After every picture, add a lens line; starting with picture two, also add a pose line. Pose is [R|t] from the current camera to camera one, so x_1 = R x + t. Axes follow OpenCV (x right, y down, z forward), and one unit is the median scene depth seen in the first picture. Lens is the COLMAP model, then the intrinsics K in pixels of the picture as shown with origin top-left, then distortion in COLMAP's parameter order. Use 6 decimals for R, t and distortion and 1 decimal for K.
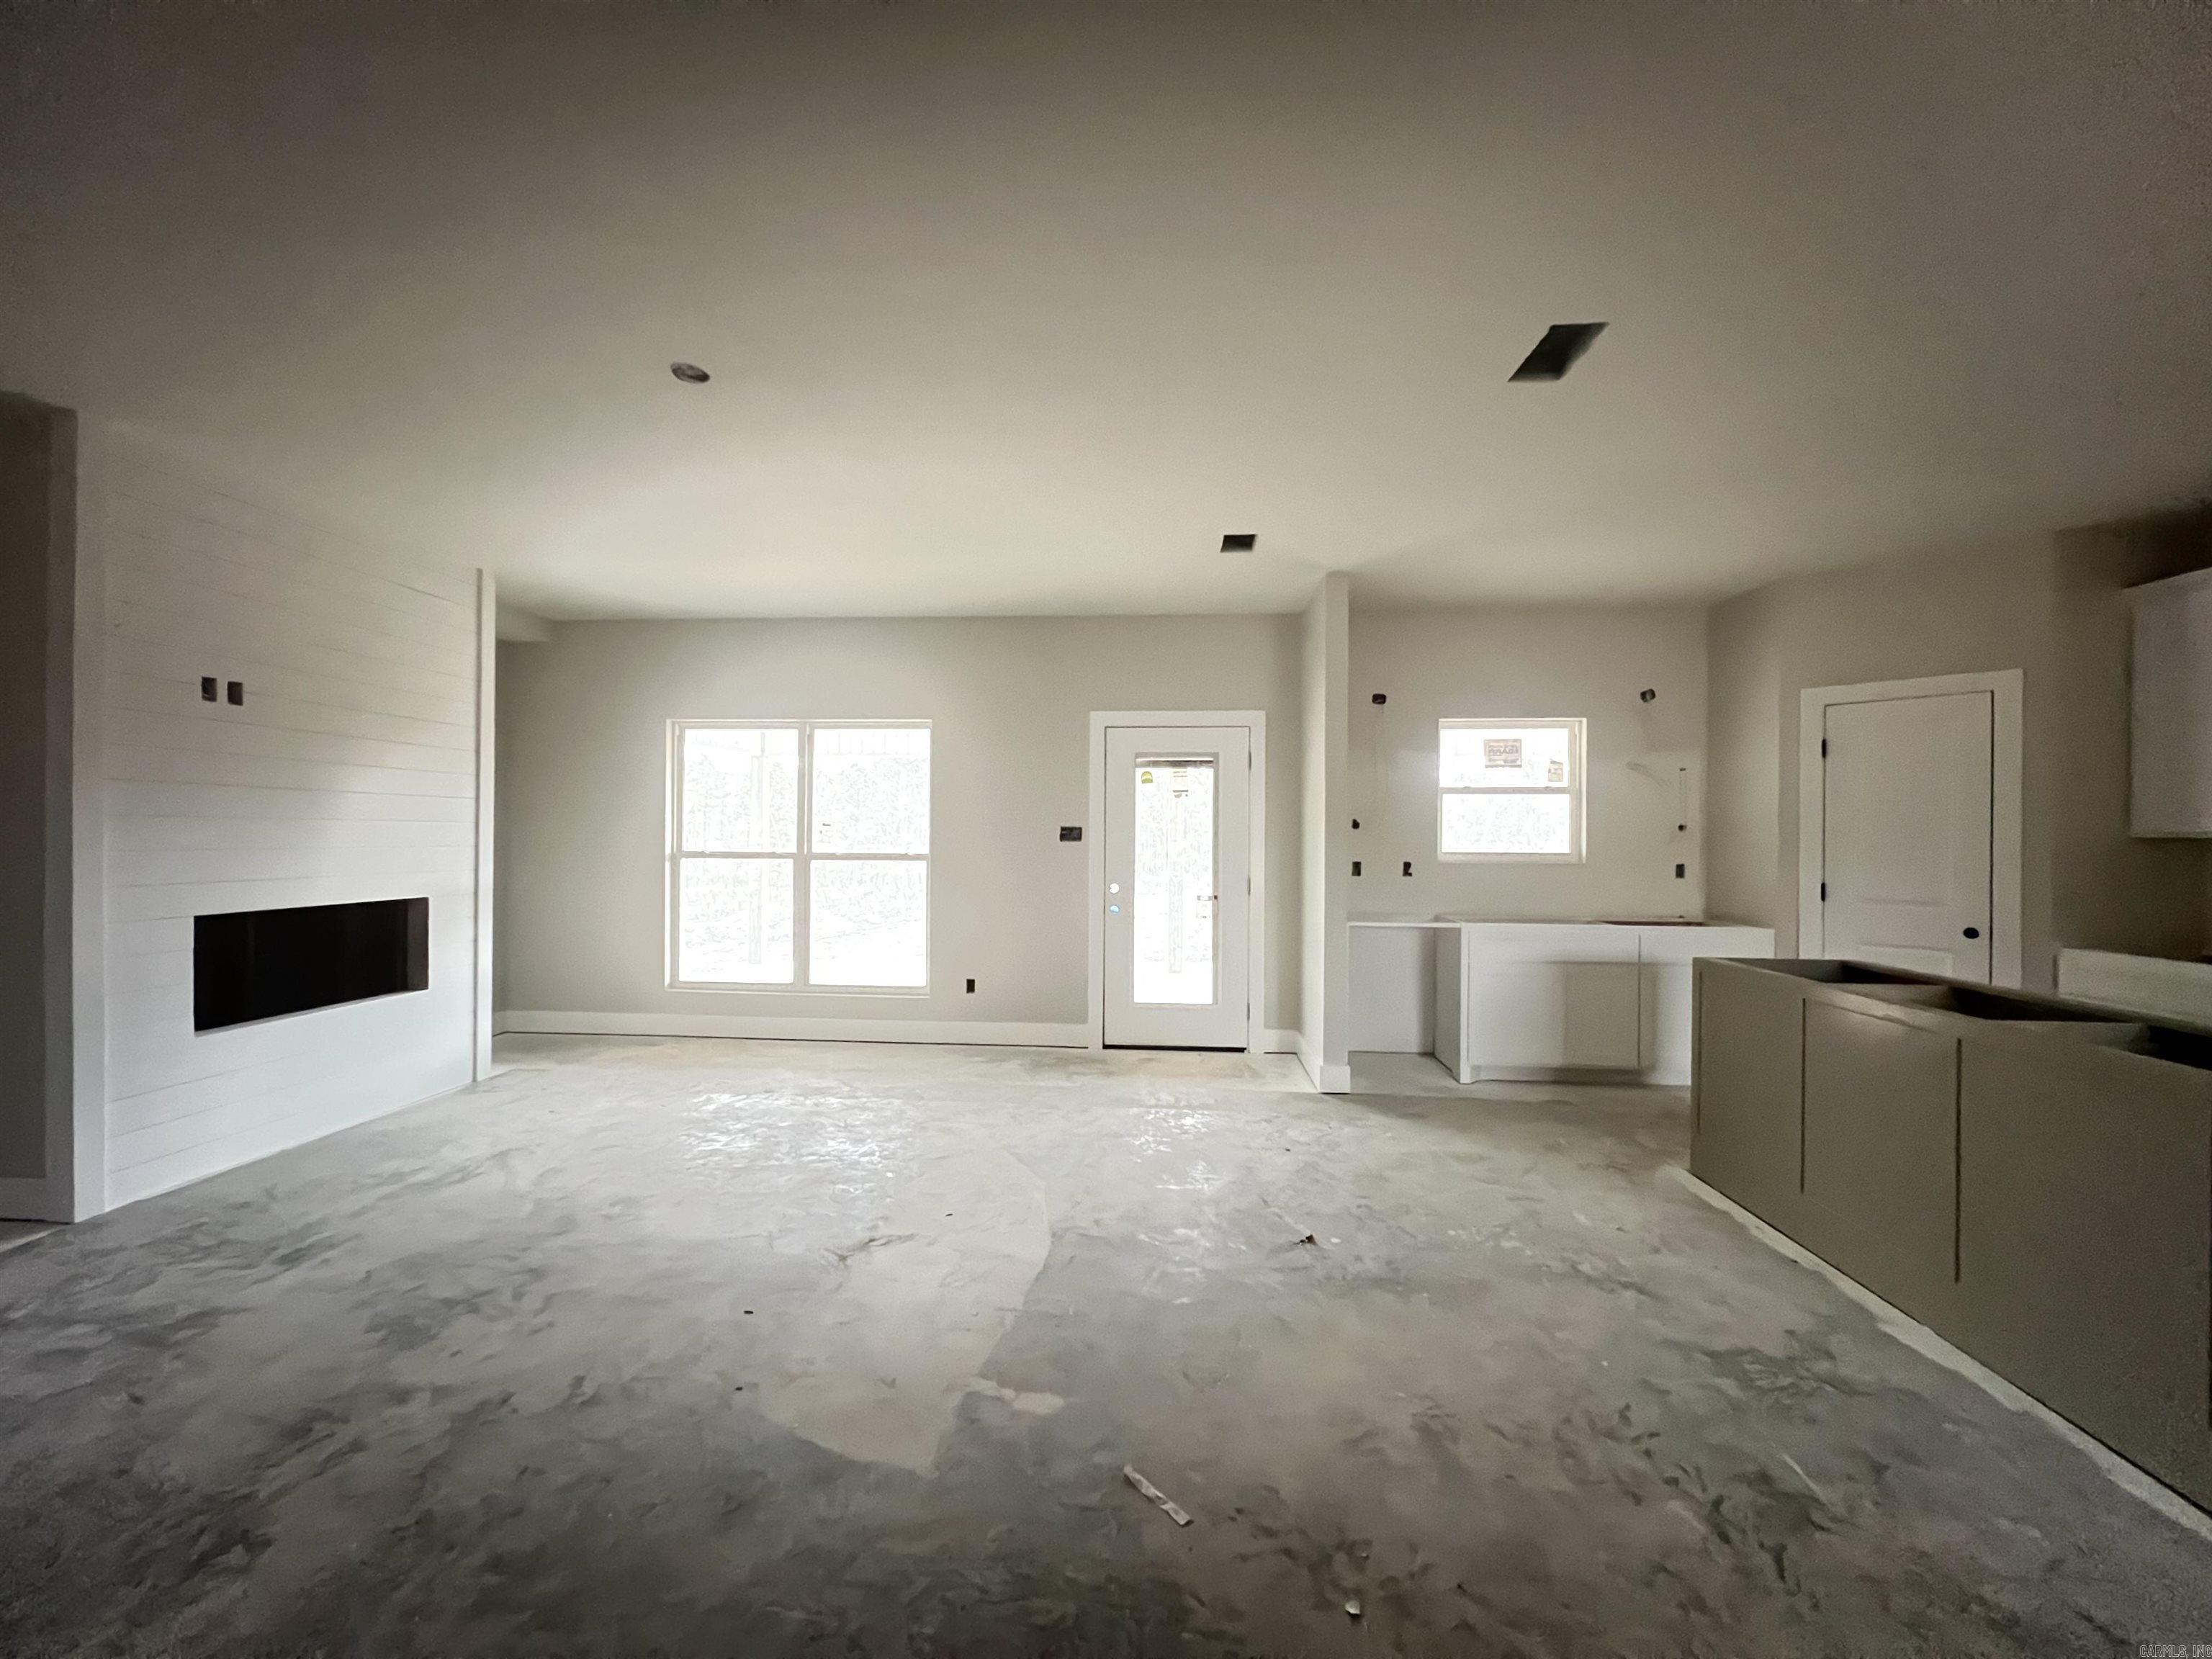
lens RADIAL K [[881.7, 0, 1103.5], [0, 881.7, 833.7], [0, 0, 1]] dist [-0.000776, -0.000151]
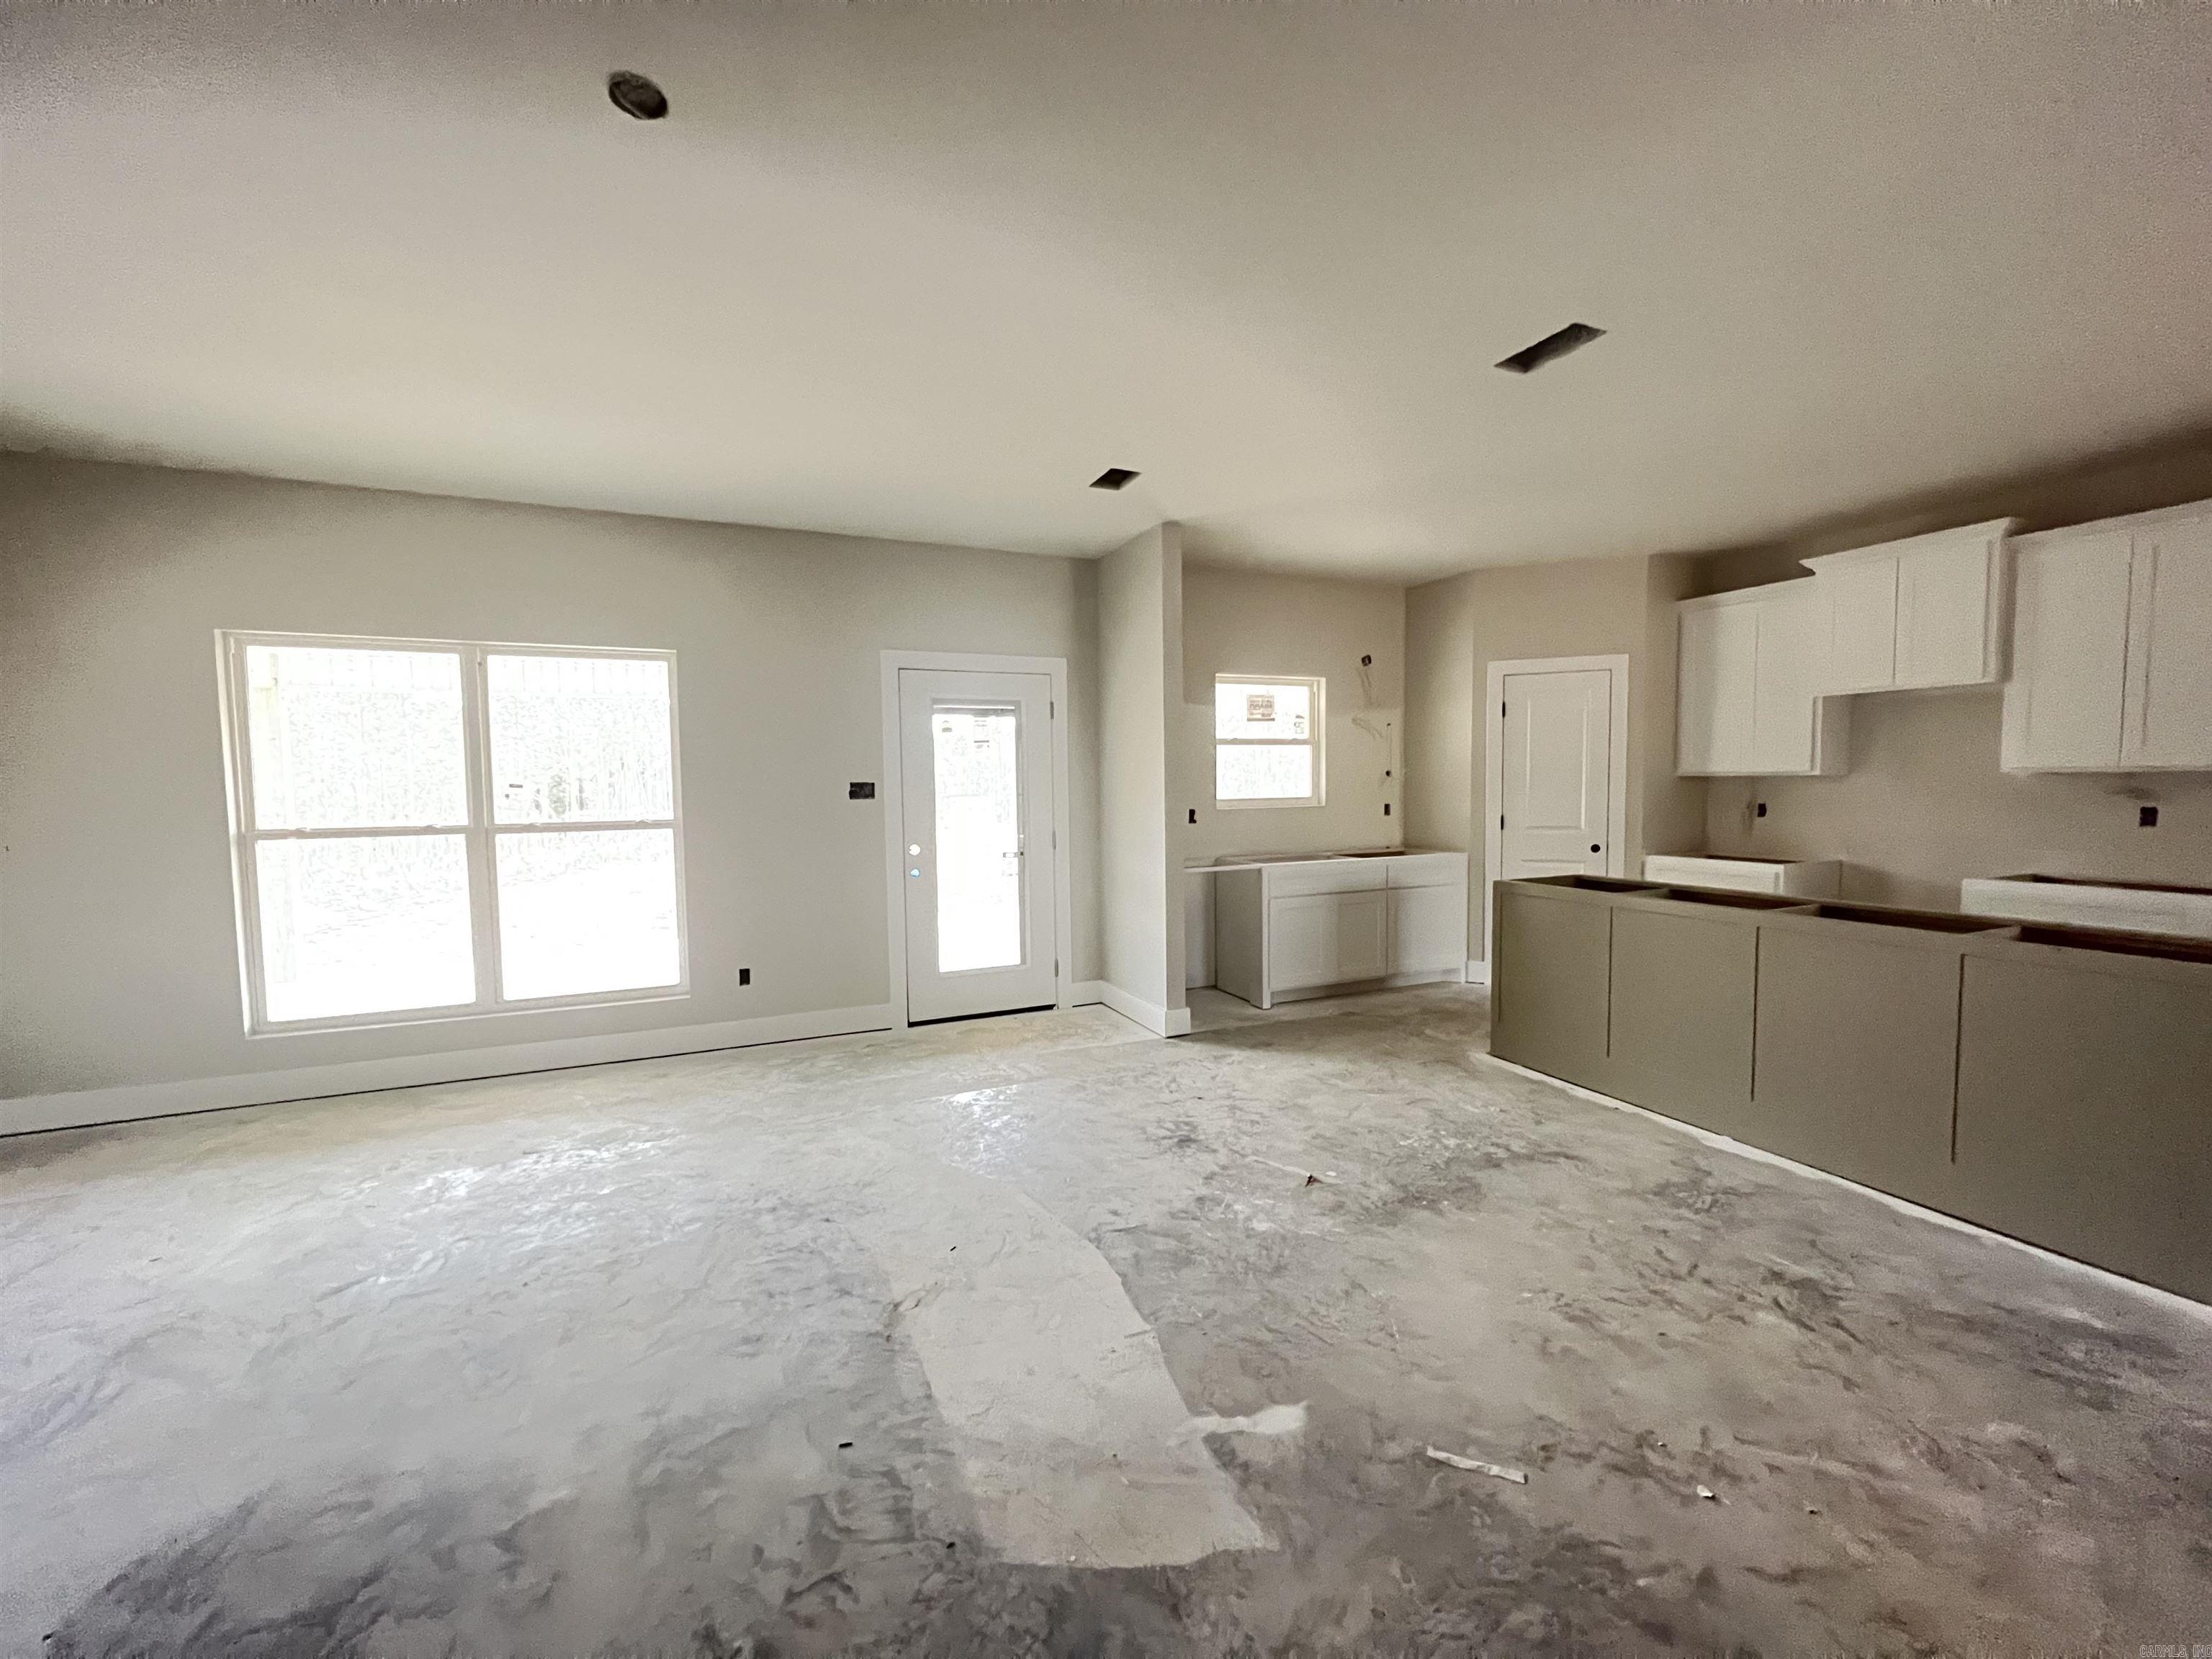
lens RADIAL K [[881.7, 0, 1103.5], [0, 881.7, 833.7], [0, 0, 1]] dist [-0.000776, -0.000151]
pose [[0.881593, -0.046494, 0.469716, -0.250604], [0.018929, 0.997819, 0.063239, -0.008036], [-0.471631, -0.046860, 0.880550, 0.123113]]
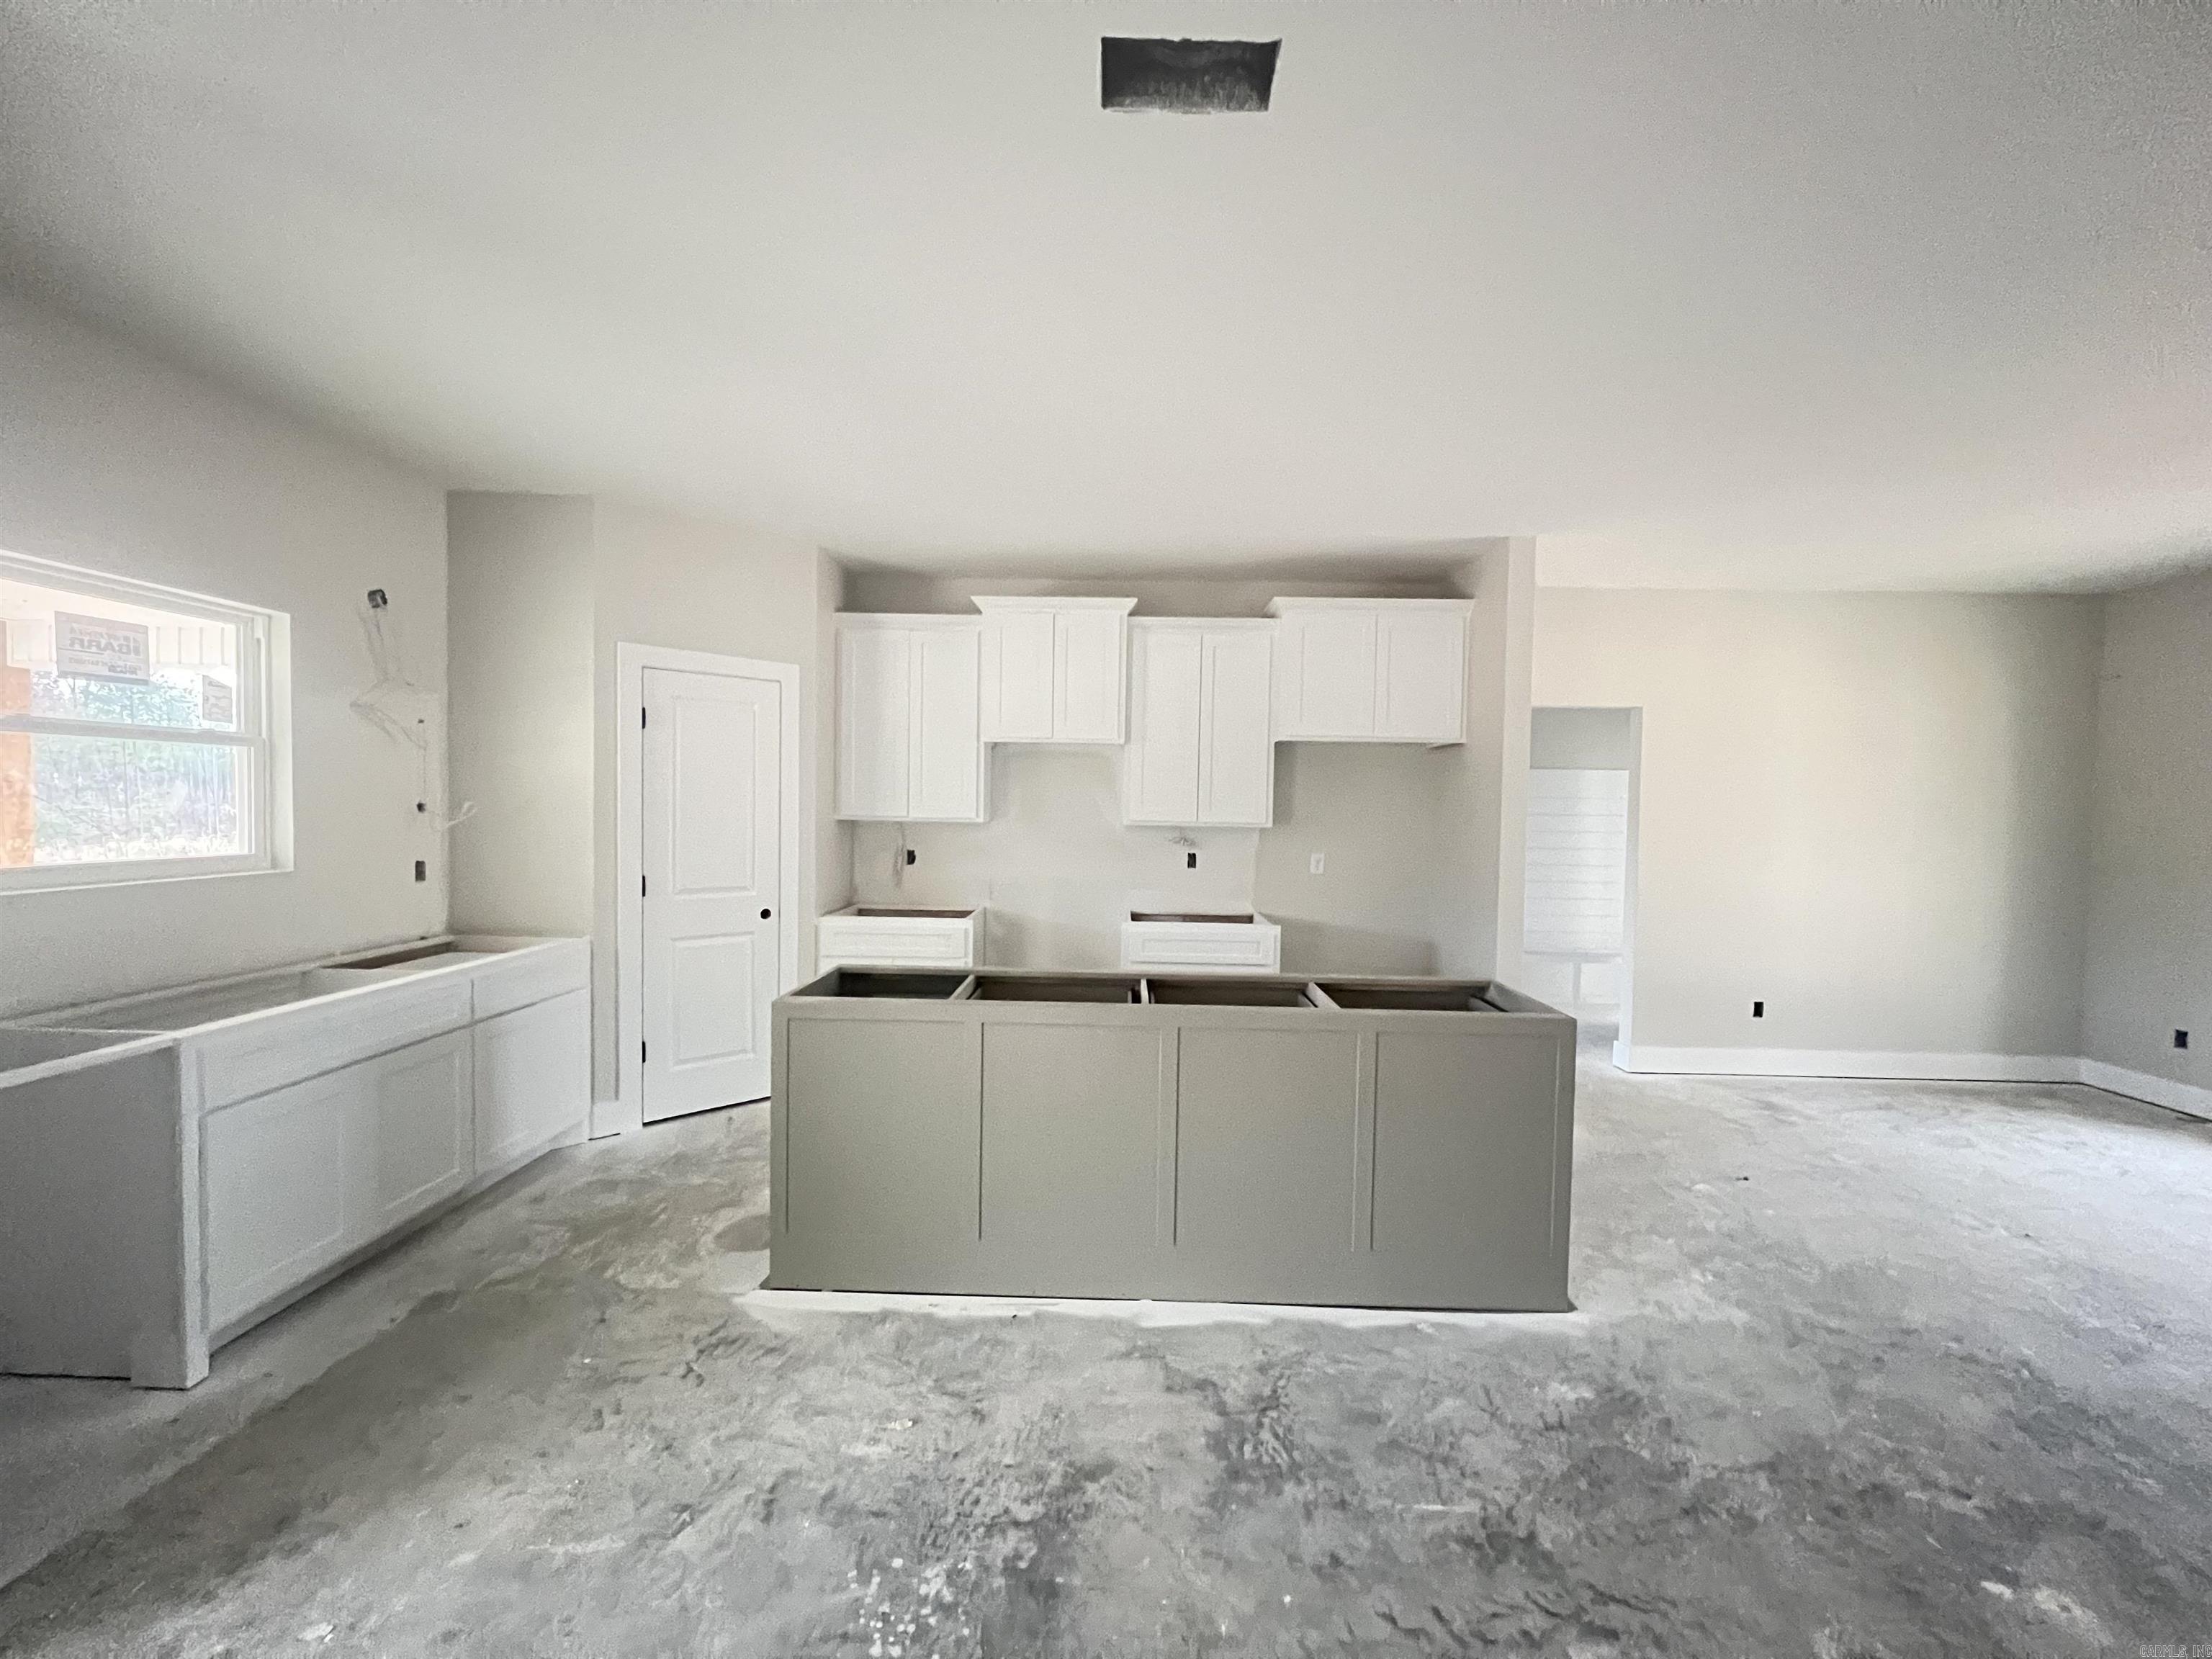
lens RADIAL K [[881.7, 0, 1103.5], [0, 881.7, 833.7], [0, 0, 1]] dist [-0.000776, -0.000151]
pose [[-0.058700, -0.040623, 0.997449, -0.050921], [-0.018461, 0.999045, 0.039601, -0.022782], [-0.998105, -0.016089, -0.059394, 0.514163]]
